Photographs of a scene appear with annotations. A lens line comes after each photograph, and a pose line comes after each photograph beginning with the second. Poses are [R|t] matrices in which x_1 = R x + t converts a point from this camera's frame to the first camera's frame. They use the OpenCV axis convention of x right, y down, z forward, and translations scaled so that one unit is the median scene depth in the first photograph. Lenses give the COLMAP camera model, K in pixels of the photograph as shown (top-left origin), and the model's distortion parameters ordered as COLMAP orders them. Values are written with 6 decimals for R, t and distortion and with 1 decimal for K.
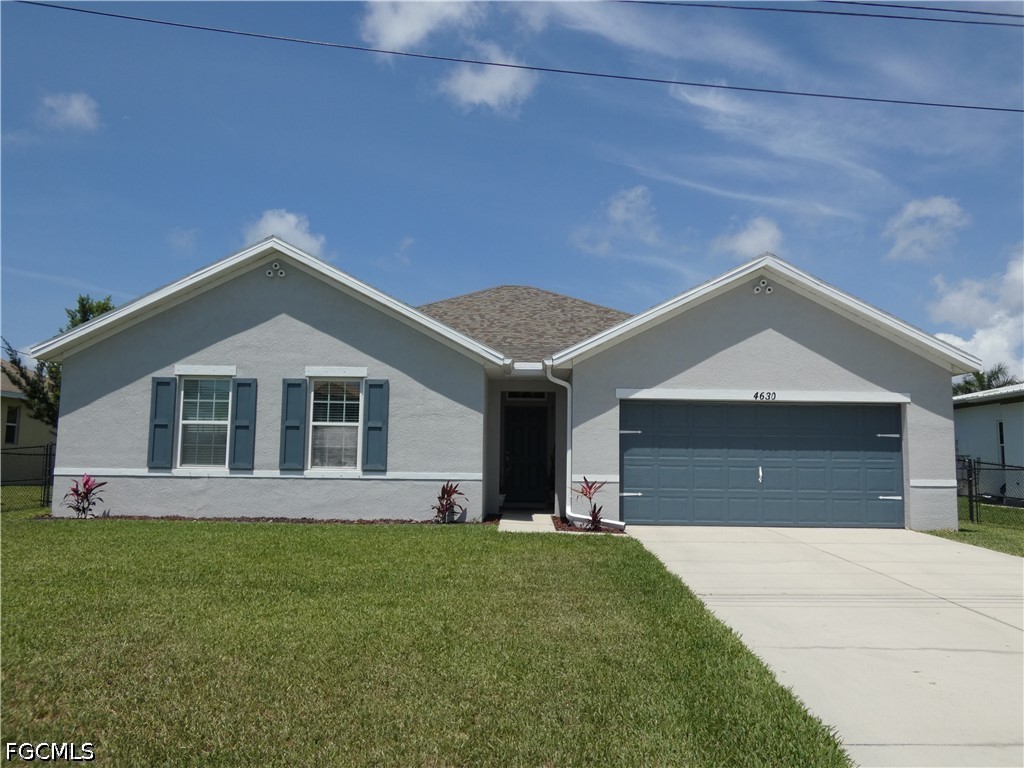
lens RADIAL K [[817.3, 0, 512.0], [0, 817.3, 384.0], [0, 0, 1]] dist [0.104318, 0.000894]
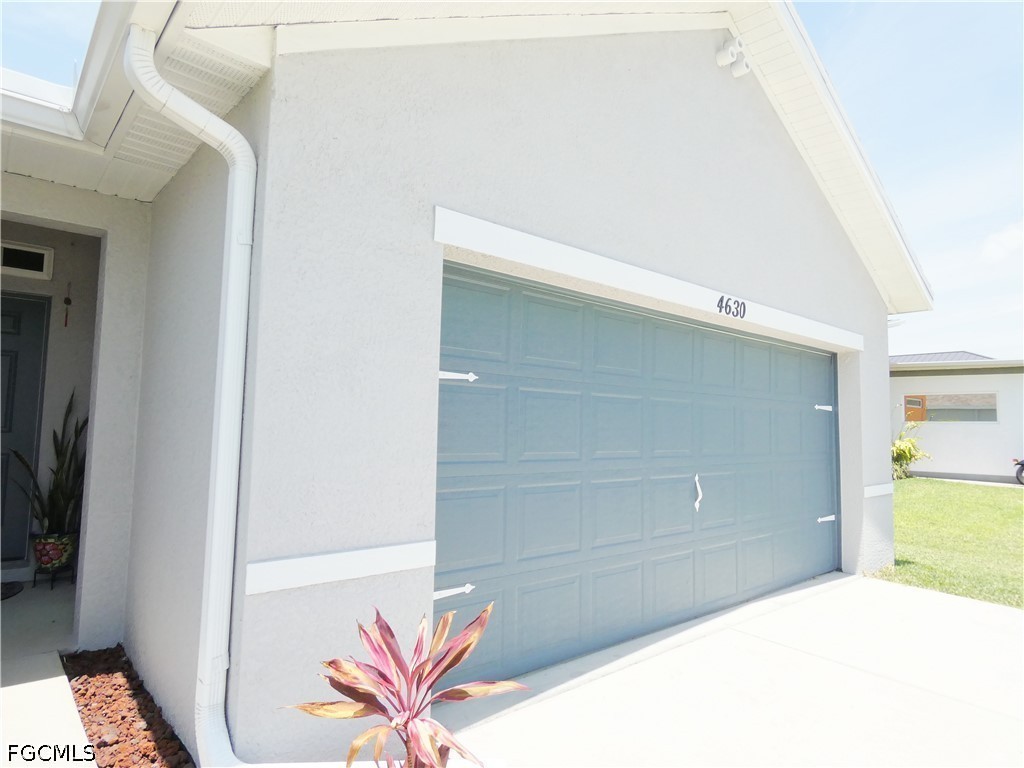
lens RADIAL K [[626.1, 0, 519.1], [0, 626.1, 380.8], [0, 0, 1]] dist [0.006681, -0.001296]
pose [[0.740233, 0.052697, 0.670283, 0.015411], [-0.084473, 0.996313, 0.014959, 0.055381], [-0.667023, -0.067694, 0.741955, 0.830054]]
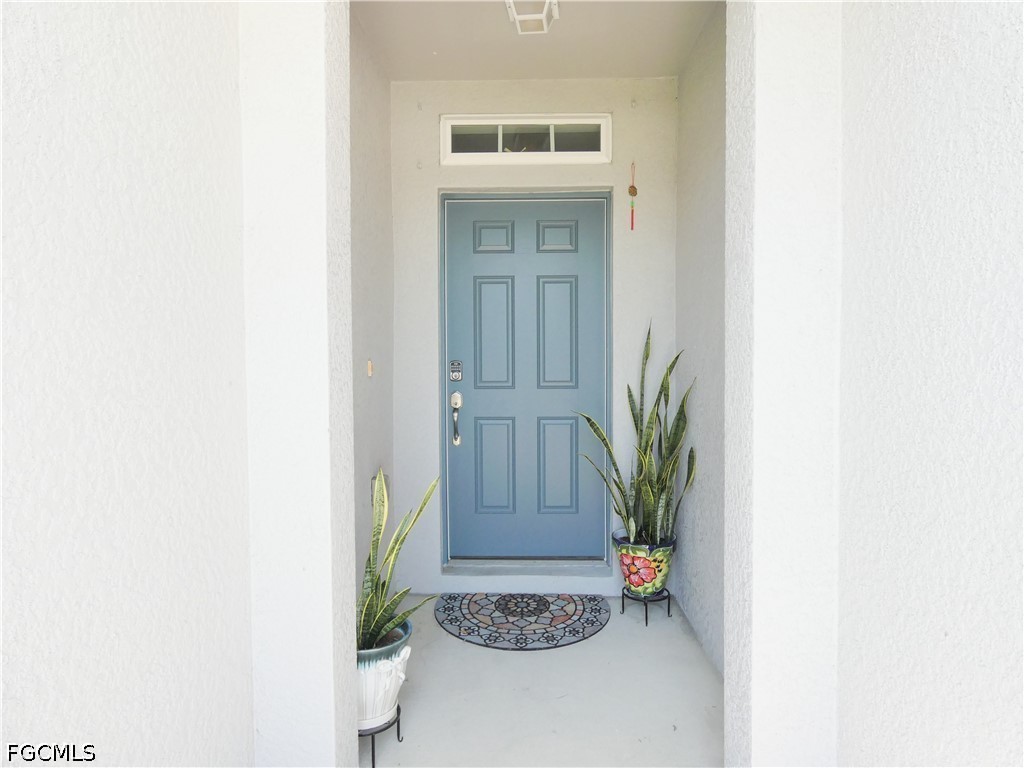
lens RADIAL K [[596.6, 0, 507.6], [0, 596.6, 378.0], [0, 0, 1]] dist [0.003538, 0.000386]
pose [[0.999458, -0.020435, -0.025827, 0.019557], [0.023840, 0.989966, 0.139281, 0.074444], [0.022722, -0.139821, 0.989916, 1.031916]]
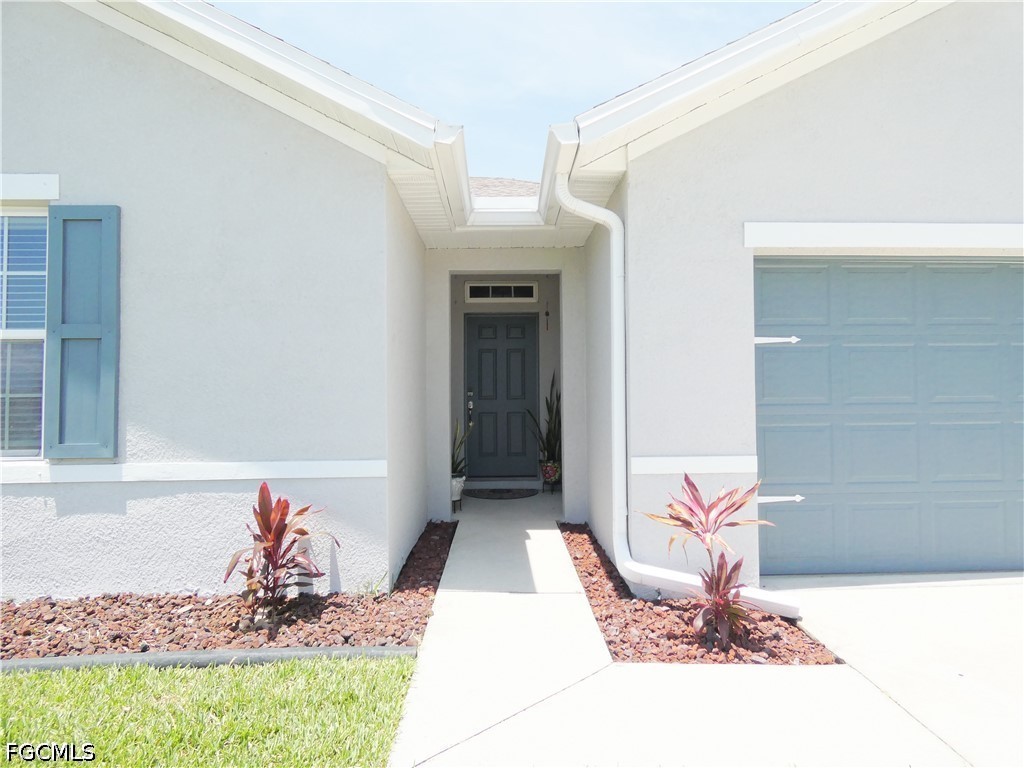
lens RADIAL K [[626.1, 0, 519.1], [0, 626.1, 380.8], [0, 0, 1]] dist [0.006681, -0.001296]
pose [[0.998590, -0.023053, 0.047822, 0.009800], [0.019259, 0.996741, 0.078341, 0.052371], [-0.049472, -0.077309, 0.995779, 0.716443]]
